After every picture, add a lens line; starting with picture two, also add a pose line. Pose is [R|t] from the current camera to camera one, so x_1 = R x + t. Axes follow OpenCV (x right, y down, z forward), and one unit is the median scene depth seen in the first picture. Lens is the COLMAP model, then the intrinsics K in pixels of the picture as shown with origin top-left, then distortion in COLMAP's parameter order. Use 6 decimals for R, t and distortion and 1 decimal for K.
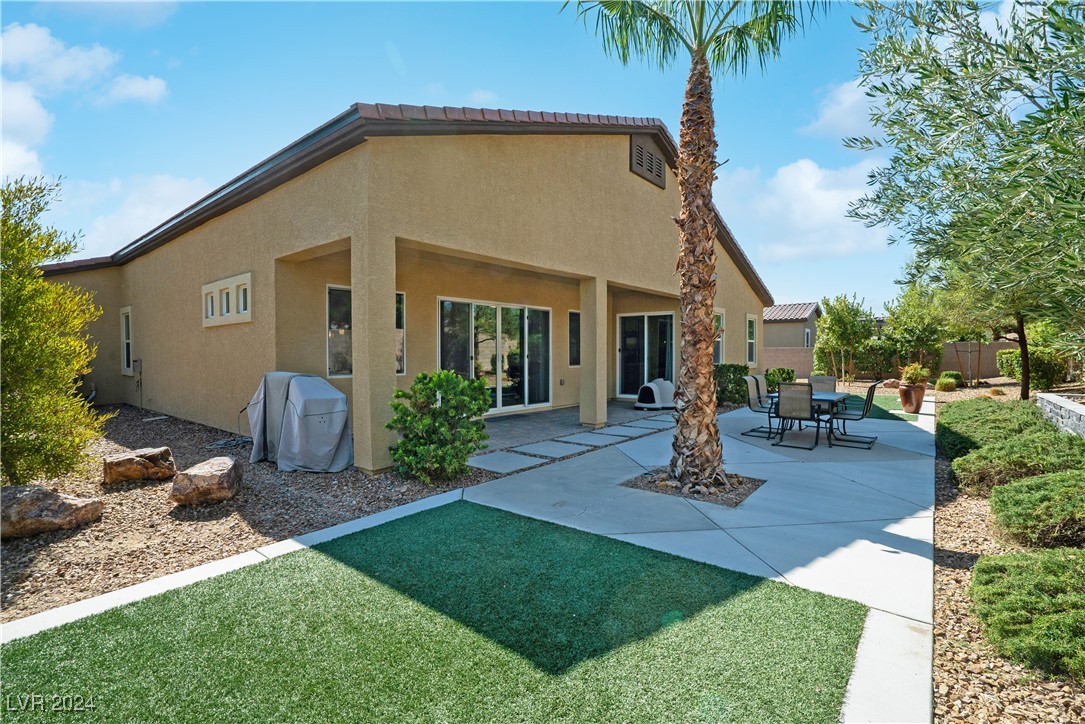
lens RADIAL K [[504.6, 0, 549.0], [0, 504.6, 360.5], [0, 0, 1]] dist [-0.060833, 0.021877]
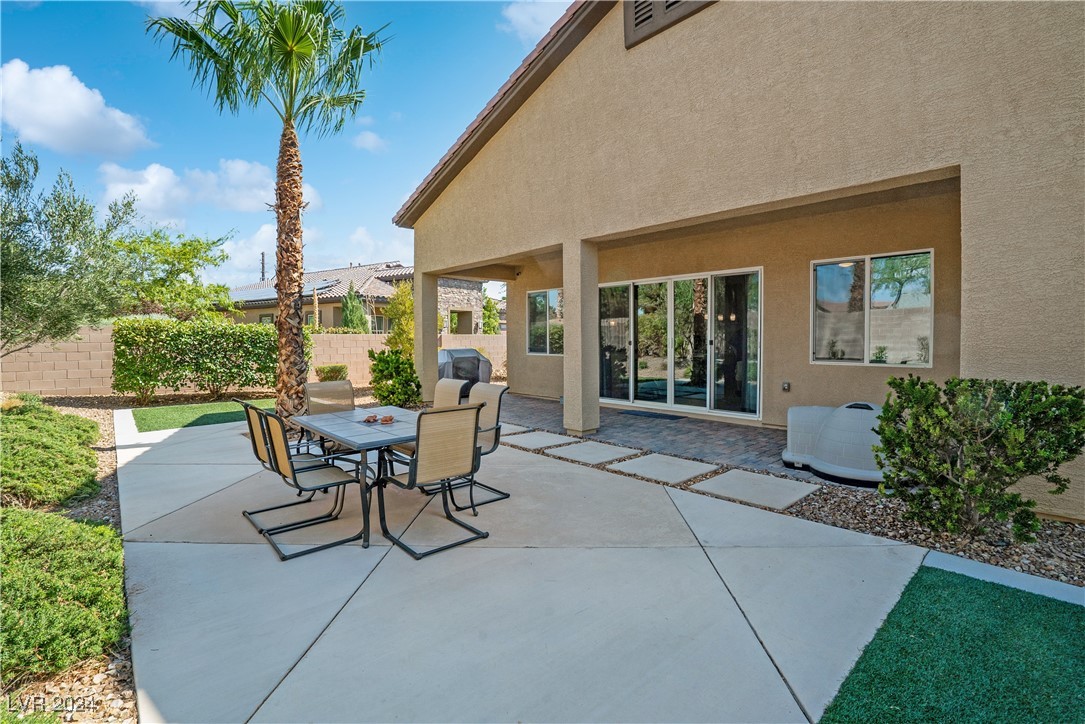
lens RADIAL K [[504.6, 0, 549.0], [0, 504.6, 360.5], [0, 0, 1]] dist [-0.060833, 0.021877]
pose [[-0.175365, 0.047306, -0.983366, 0.795529], [-0.014348, 0.998616, 0.050599, -0.018025], [0.984399, 0.022983, -0.174443, 1.005936]]
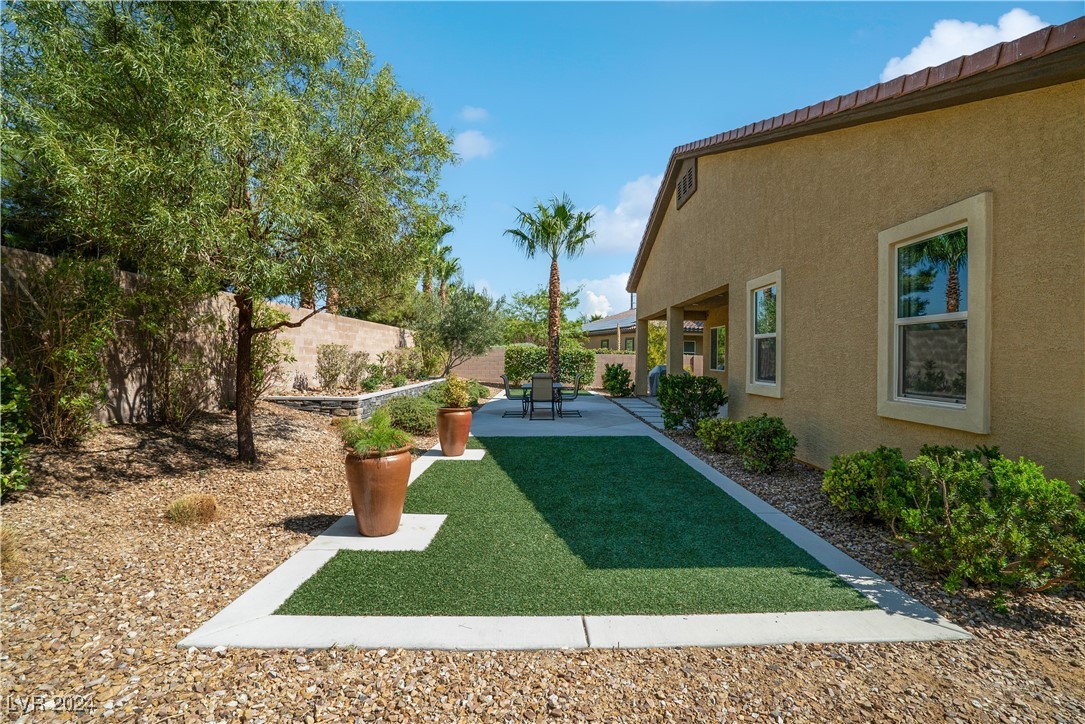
lens RADIAL K [[504.6, 0, 549.0], [0, 504.6, 360.5], [0, 0, 1]] dist [-0.060833, 0.021877]
pose [[-0.778853, -0.000522, -0.627206, 1.173969], [-0.019914, 0.999516, 0.023896, -0.033161], [0.626890, 0.031101, -0.778487, 1.758781]]
